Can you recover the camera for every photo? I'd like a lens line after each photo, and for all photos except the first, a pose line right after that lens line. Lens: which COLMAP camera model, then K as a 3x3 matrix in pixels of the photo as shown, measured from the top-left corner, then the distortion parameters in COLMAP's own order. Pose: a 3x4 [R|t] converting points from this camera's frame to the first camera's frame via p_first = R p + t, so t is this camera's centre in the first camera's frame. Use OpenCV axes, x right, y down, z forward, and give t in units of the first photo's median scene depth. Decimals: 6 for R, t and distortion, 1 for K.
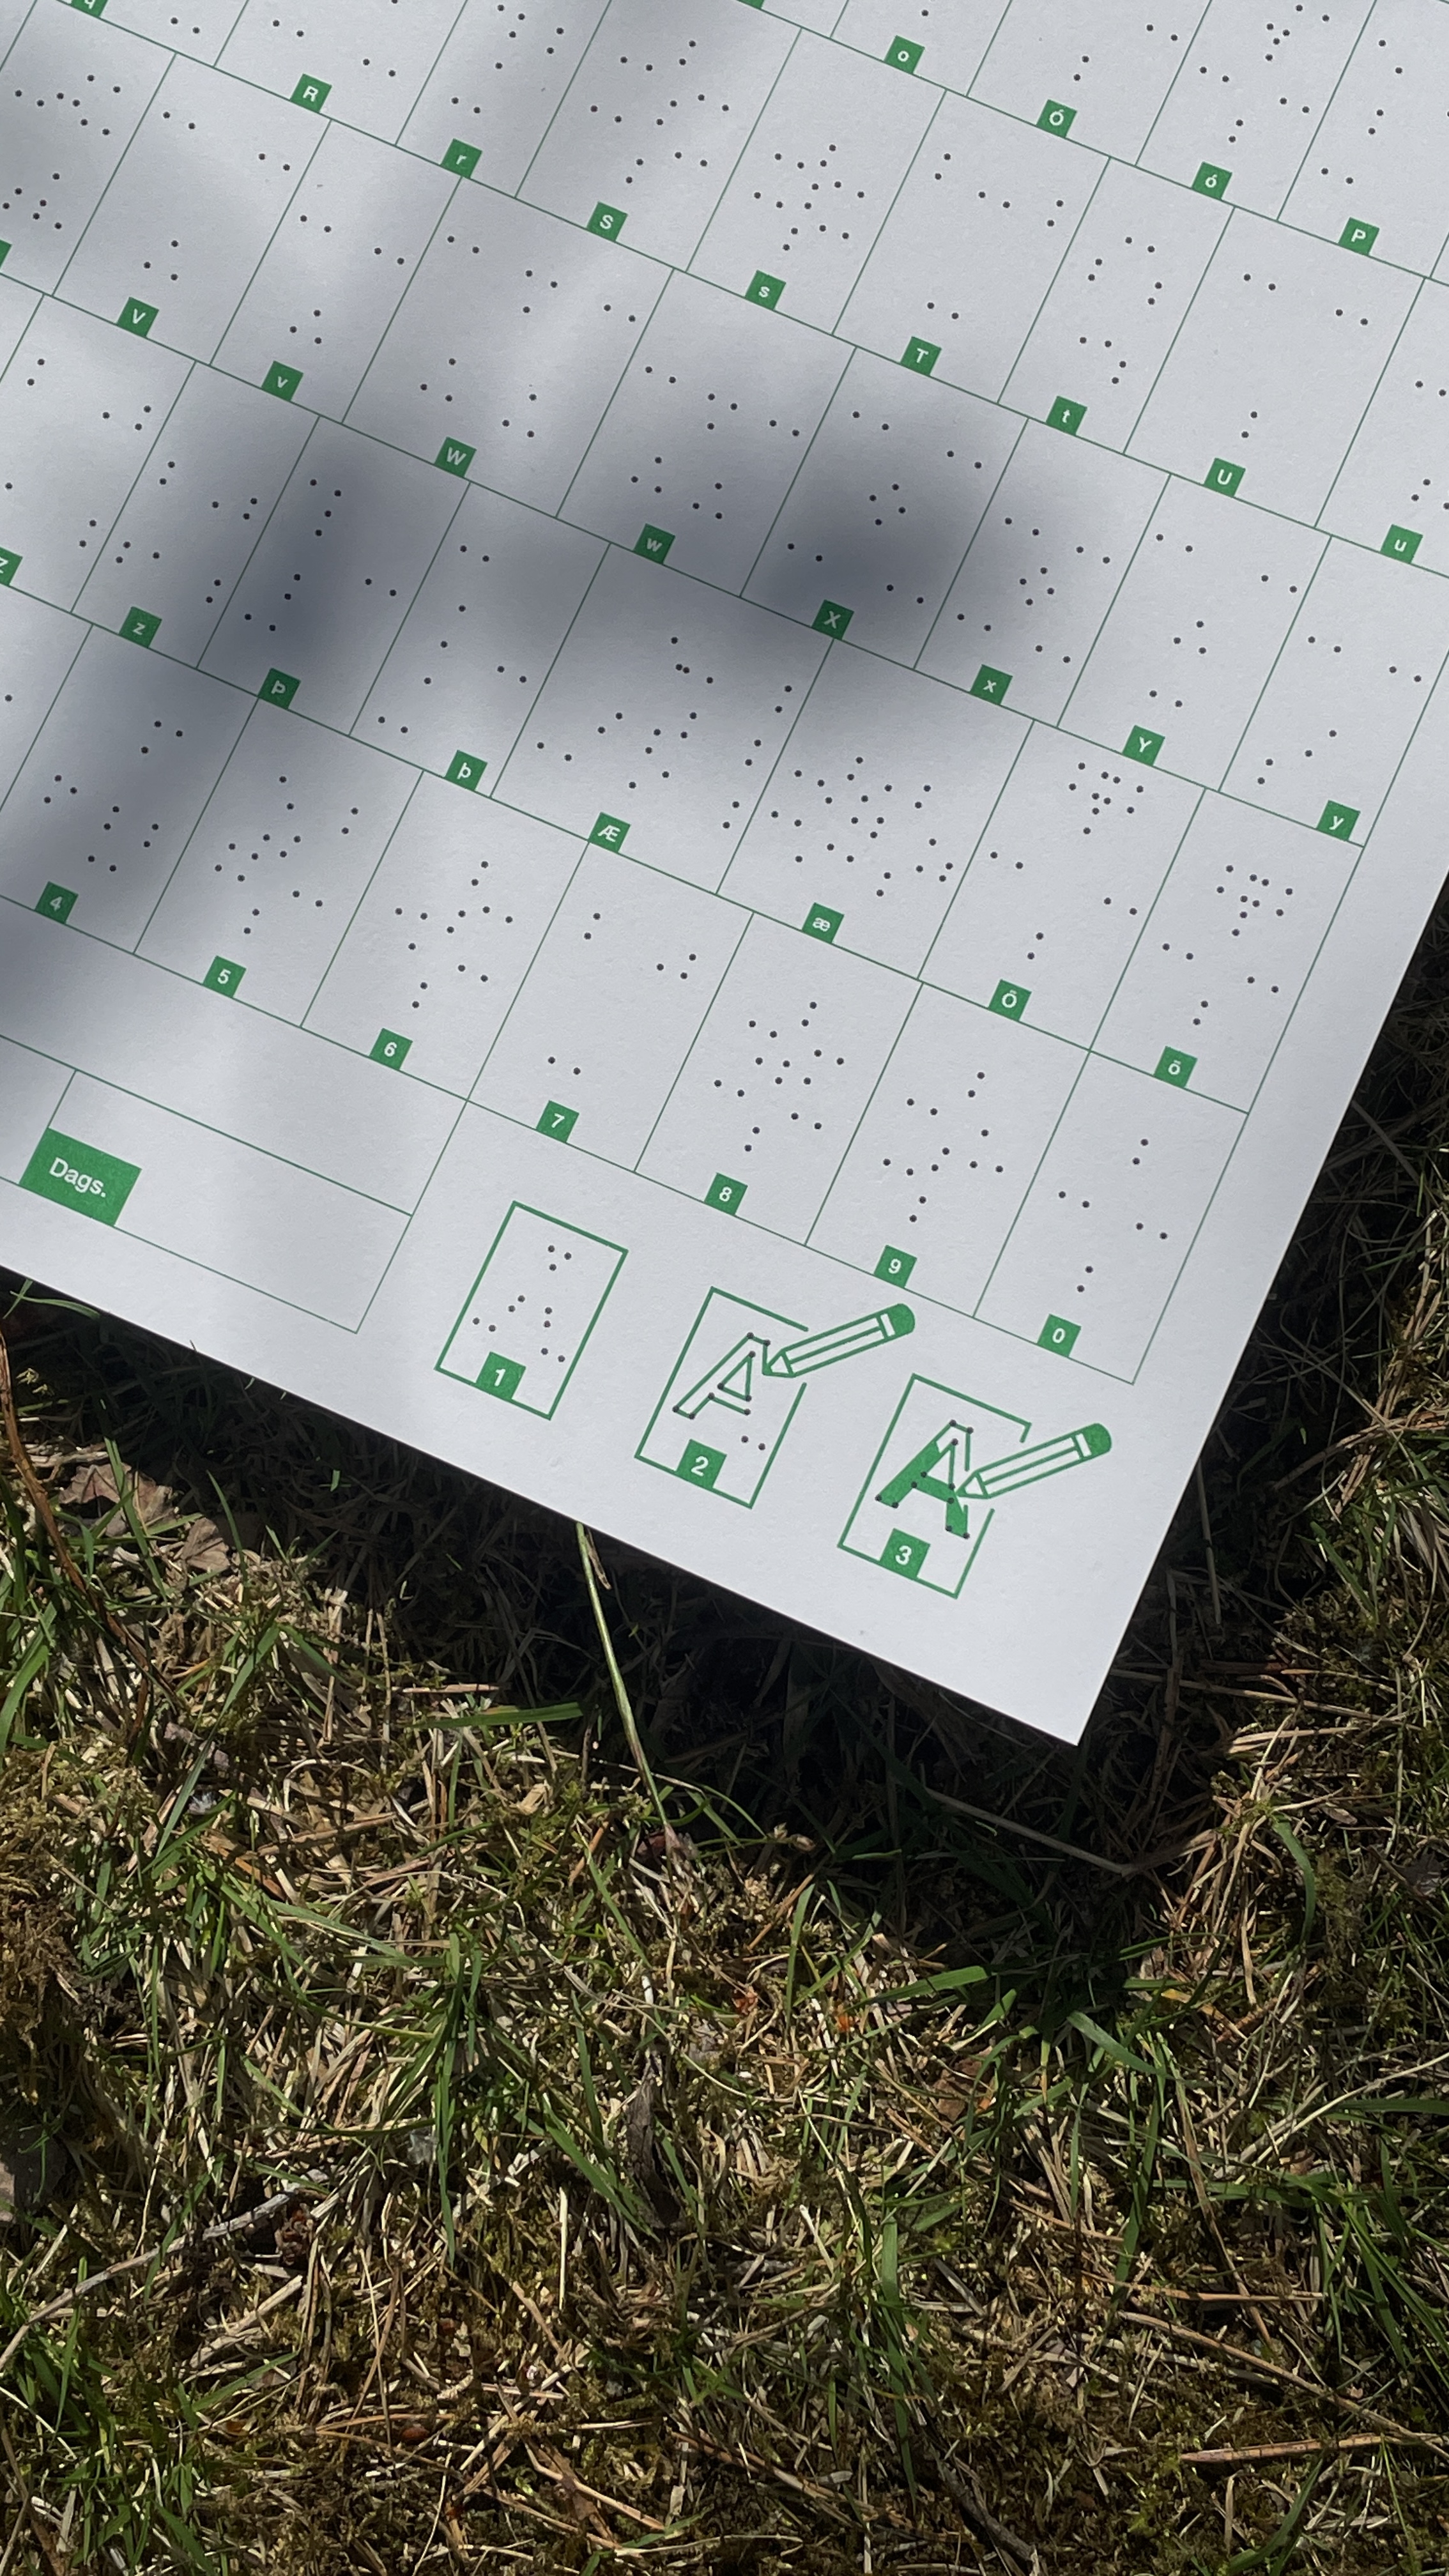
lens RADIAL K [[2954.9, 0, 725.6], [0, 2954.9, 1247.2], [0, 0, 1]] dist [0.145613, -0.380216]
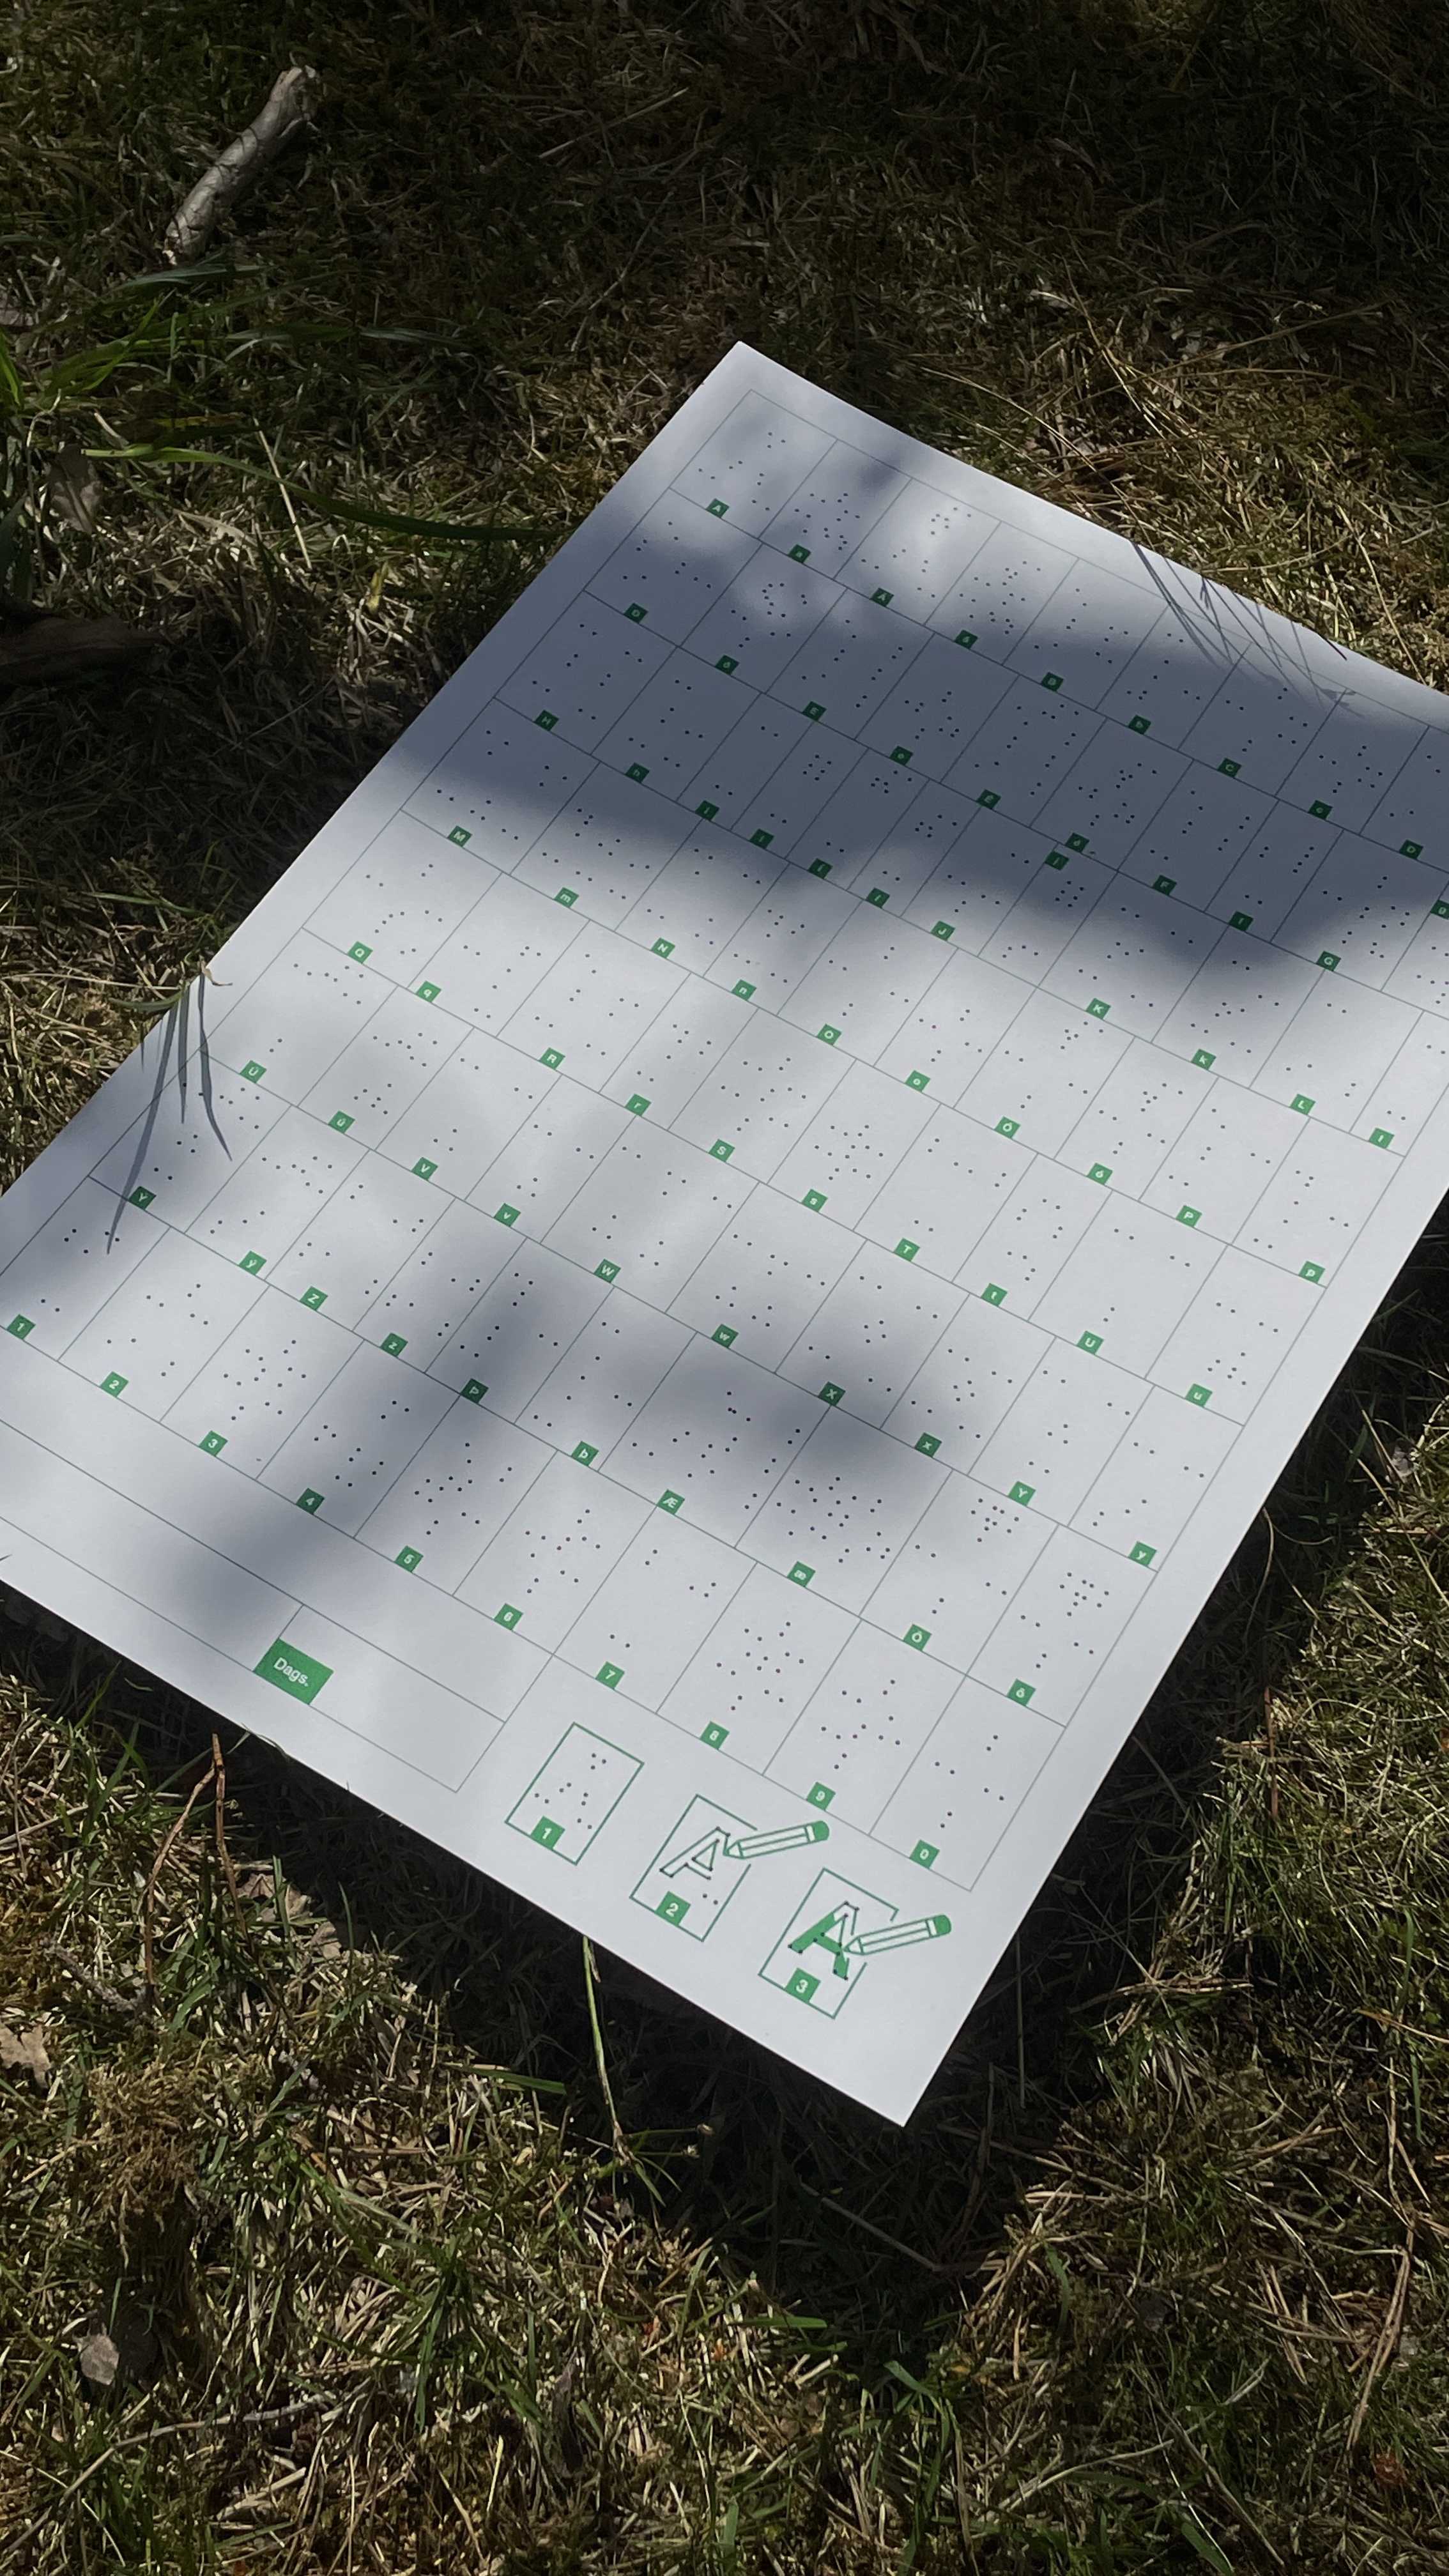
lens RADIAL K [[2954.9, 0, 725.6], [0, 2954.9, 1247.2], [0, 0, 1]] dist [0.145613, -0.380216]
pose [[0.991369, 0.121609, -0.048969, 0.048350], [-0.131092, 0.923357, -0.360871, 0.290109], [0.001331, 0.364176, 0.931329, -0.480903]]
